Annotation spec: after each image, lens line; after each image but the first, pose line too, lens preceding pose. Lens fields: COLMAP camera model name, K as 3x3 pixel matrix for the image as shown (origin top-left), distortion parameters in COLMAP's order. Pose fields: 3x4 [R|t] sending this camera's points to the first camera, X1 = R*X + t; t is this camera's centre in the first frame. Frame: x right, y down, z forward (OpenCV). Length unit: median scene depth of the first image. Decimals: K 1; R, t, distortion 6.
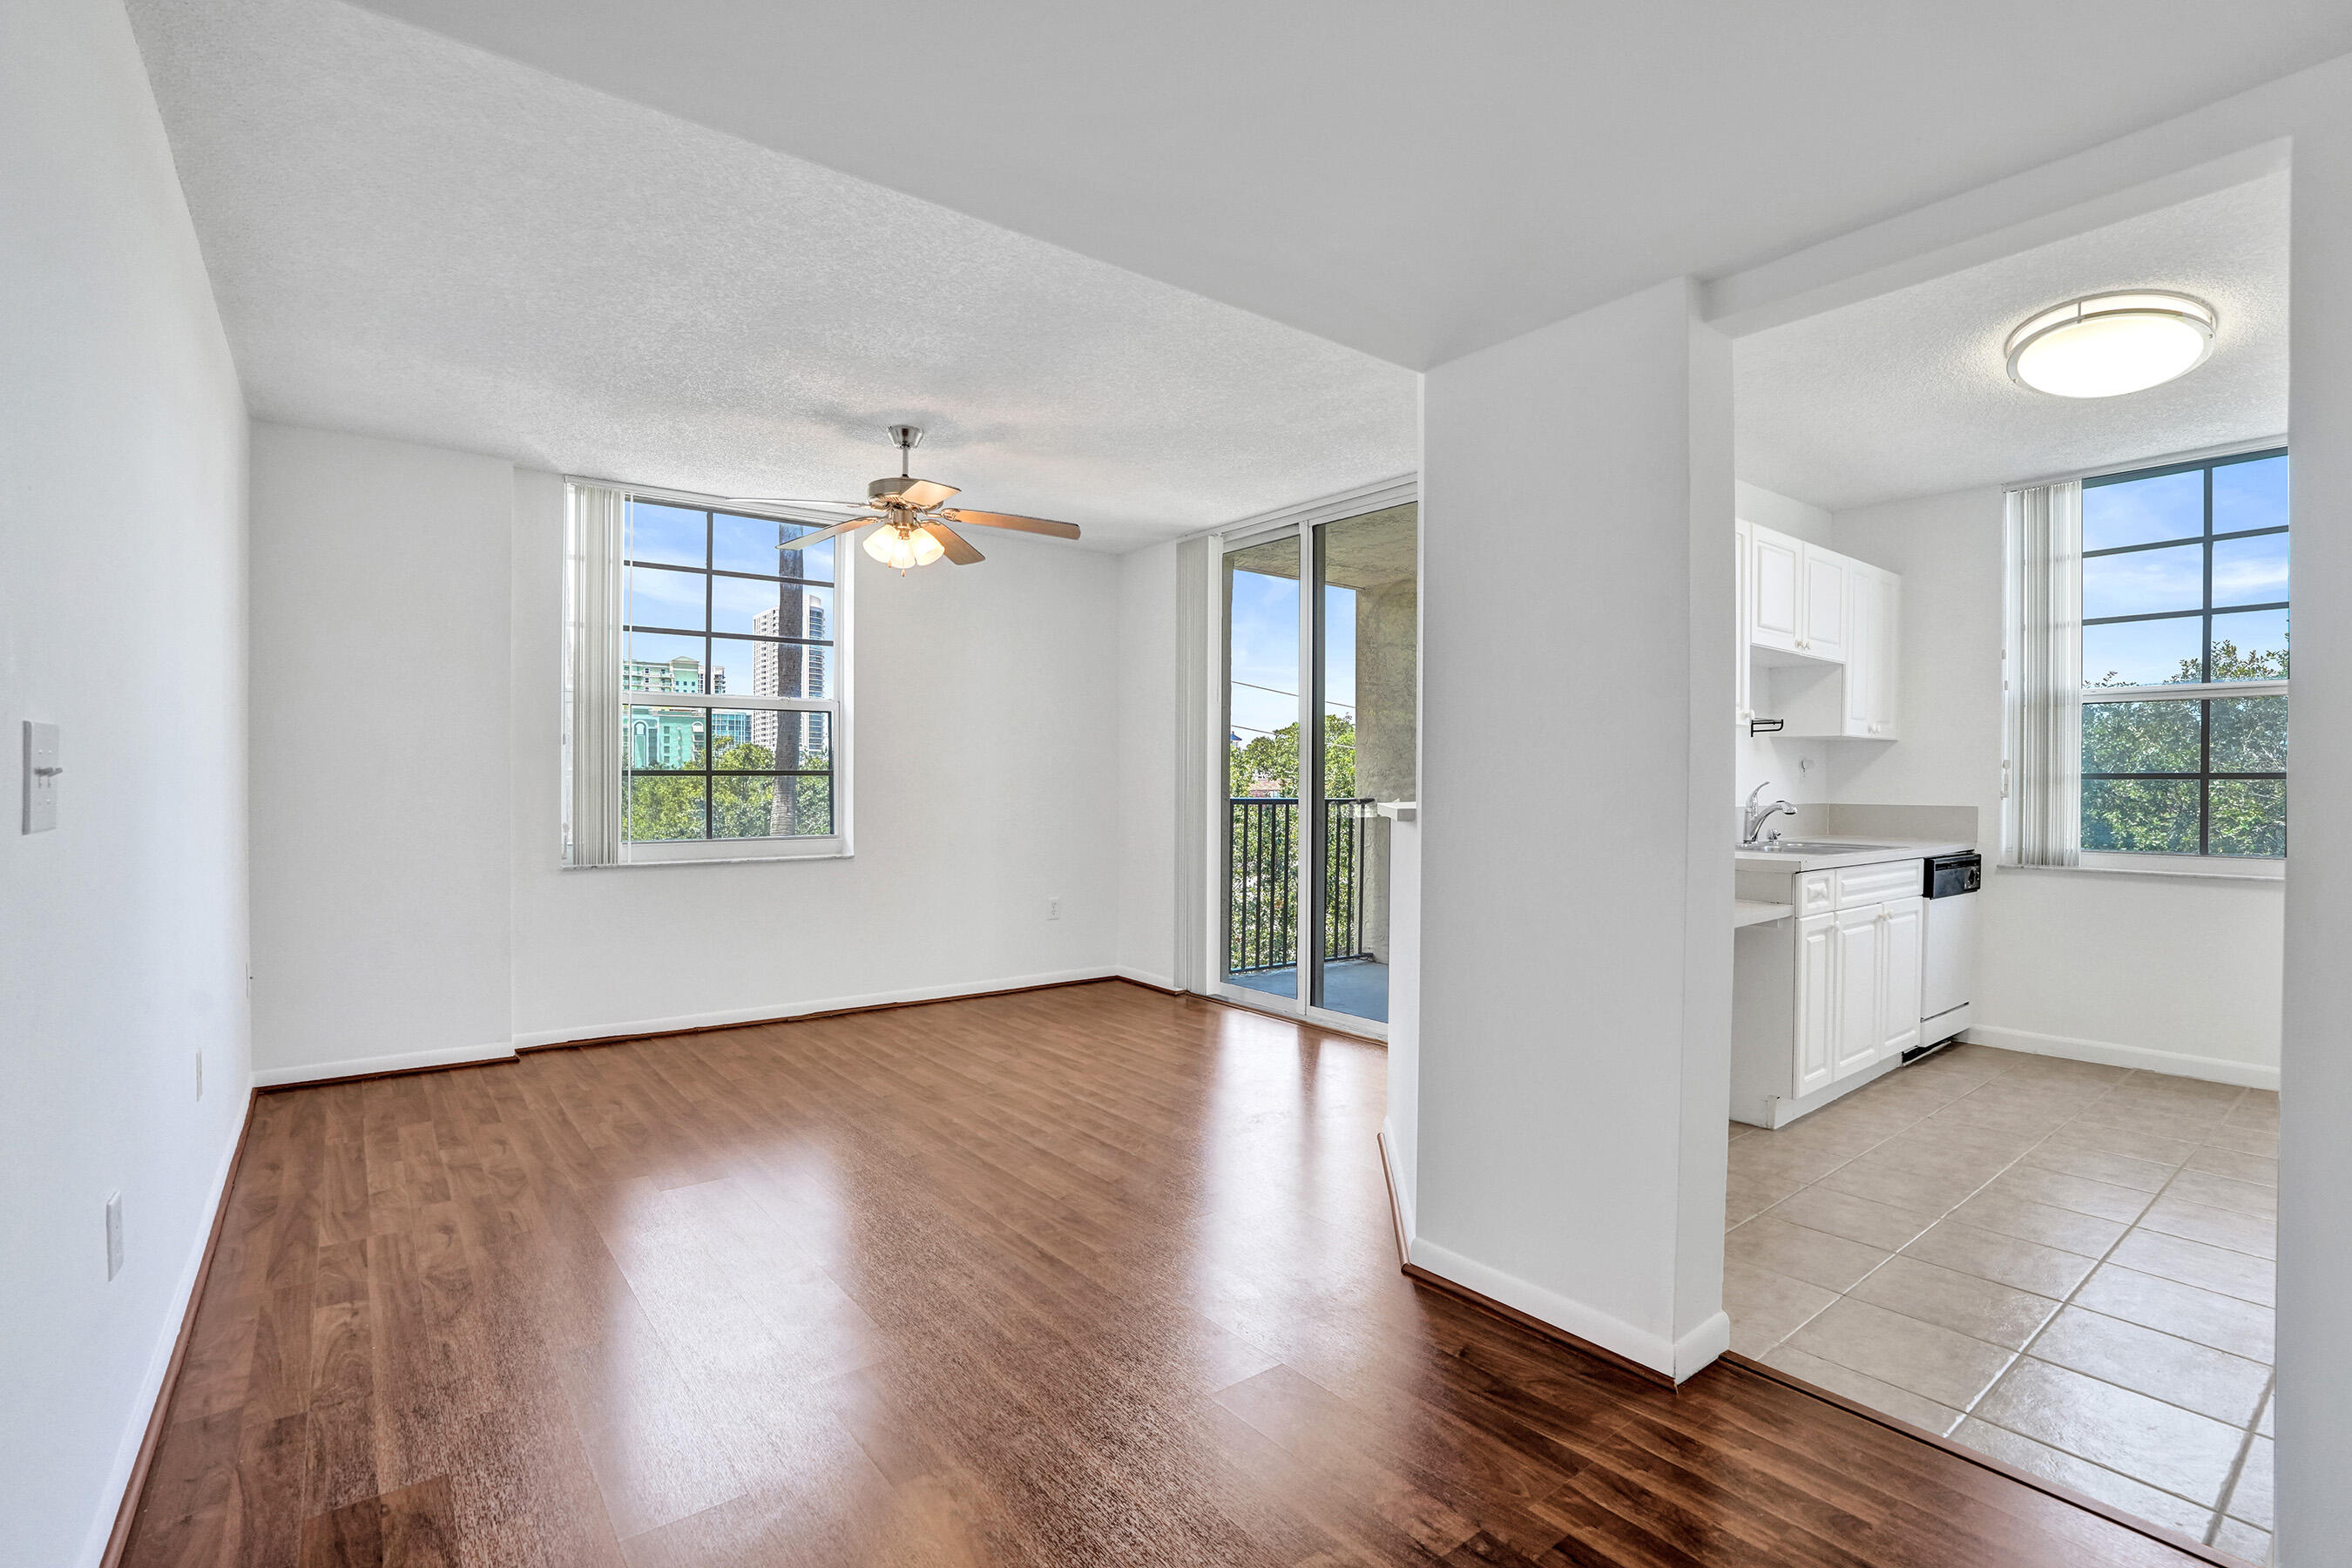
lens RADIAL K [[1042.8, 0, 1169.5], [0, 1042.8, 785.9], [0, 0, 1]] dist [0.000213, 0.000020]
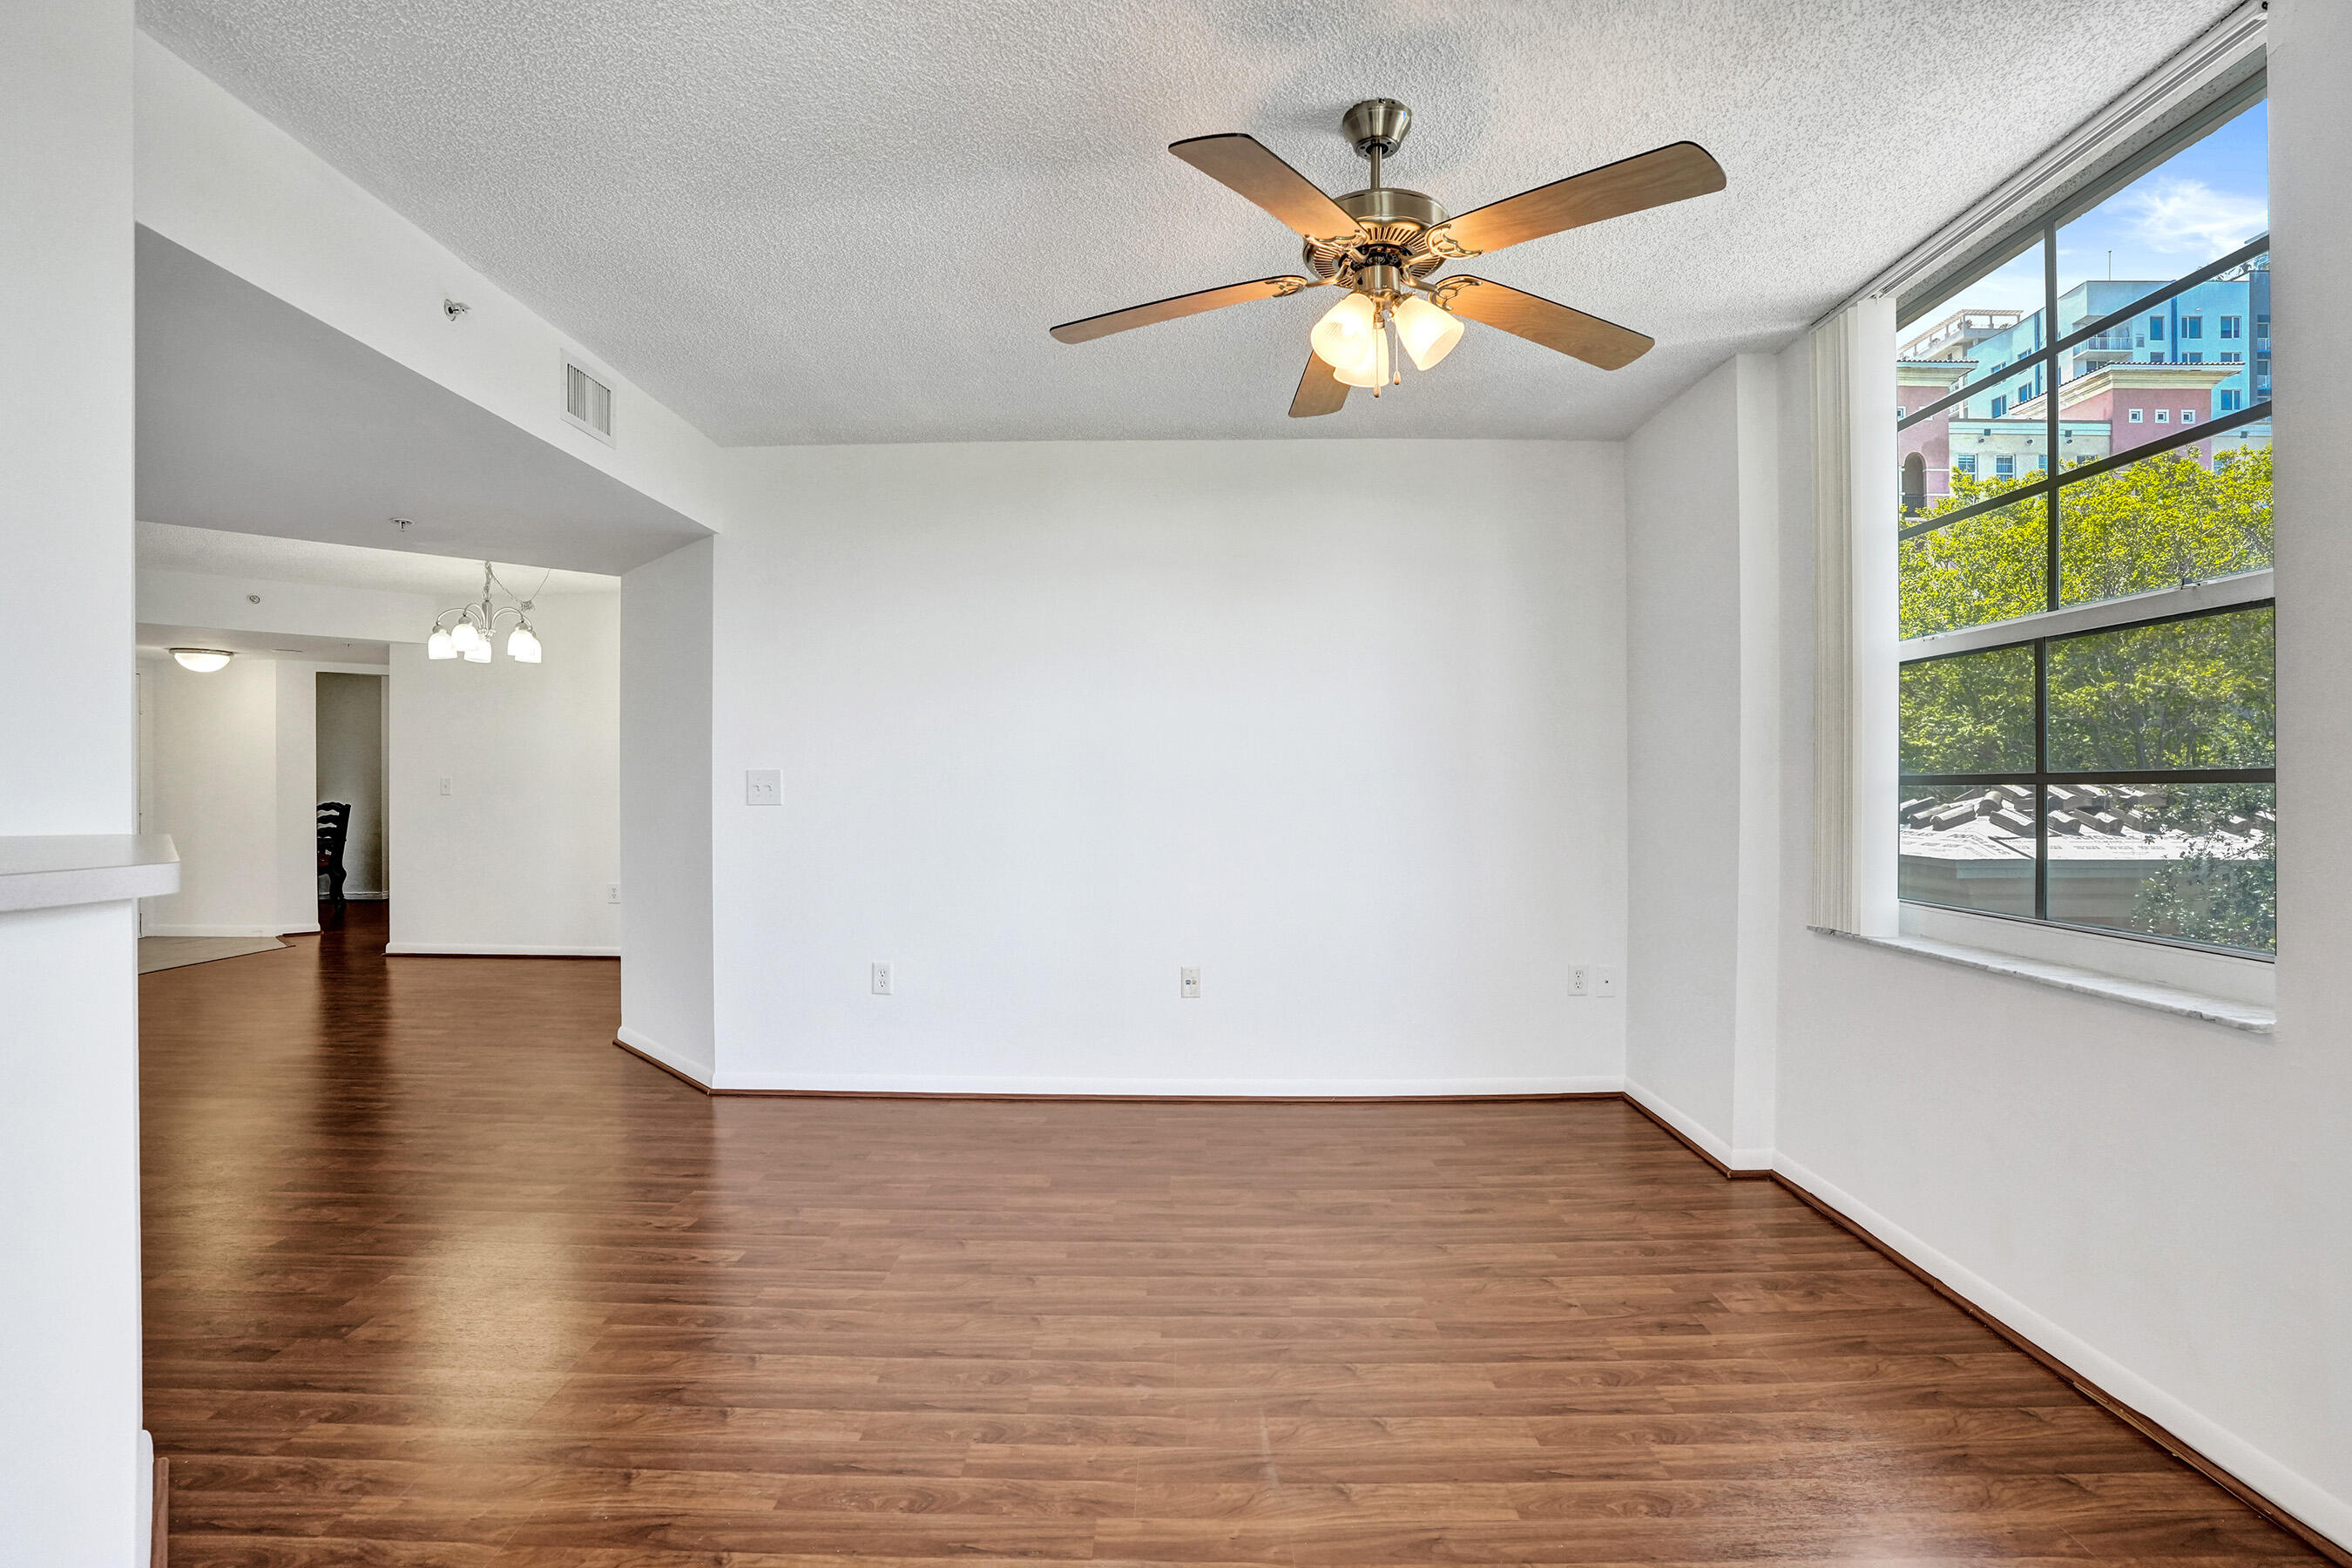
lens RADIAL K [[1153.8, 0, 1182.0], [0, 1153.8, 783.2], [0, 0, 1]] dist [-0.013357, 0.003674]
pose [[-0.628651, 0.002260, -0.777684, 0.273014], [0.001090, 0.999997, 0.002025, -0.013608], [0.777687, 0.000425, -0.628652, 1.411350]]
